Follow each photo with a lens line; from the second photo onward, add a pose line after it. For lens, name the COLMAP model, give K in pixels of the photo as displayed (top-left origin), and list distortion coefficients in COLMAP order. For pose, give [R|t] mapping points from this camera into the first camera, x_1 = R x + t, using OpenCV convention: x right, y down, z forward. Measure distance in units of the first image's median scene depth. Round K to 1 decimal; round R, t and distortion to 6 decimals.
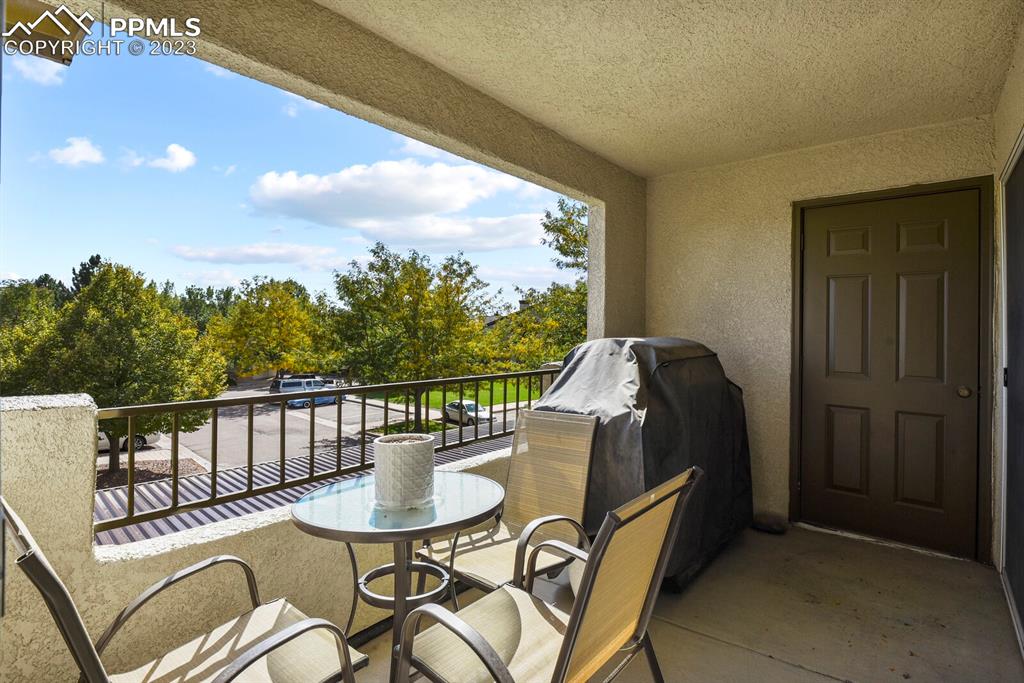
lens RADIAL K [[498.5, 0, 518.2], [0, 498.5, 331.8], [0, 0, 1]] dist [-0.013078, -0.002290]
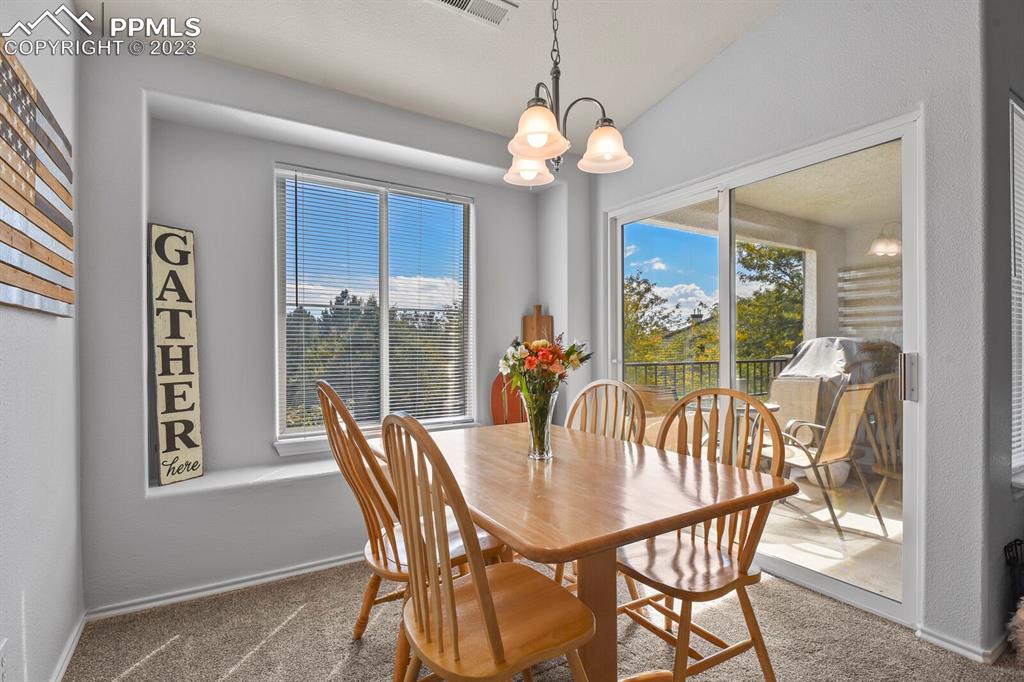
lens RADIAL K [[498.5, 0, 520.5], [0, 498.5, 348.0], [0, 0, 1]] dist [-0.013078, -0.002290]
pose [[0.949511, -0.012747, -0.313476, -0.031496], [0.012609, 0.999917, -0.002467, 0.004630], [0.313481, -0.001610, 0.949593, -0.107774]]
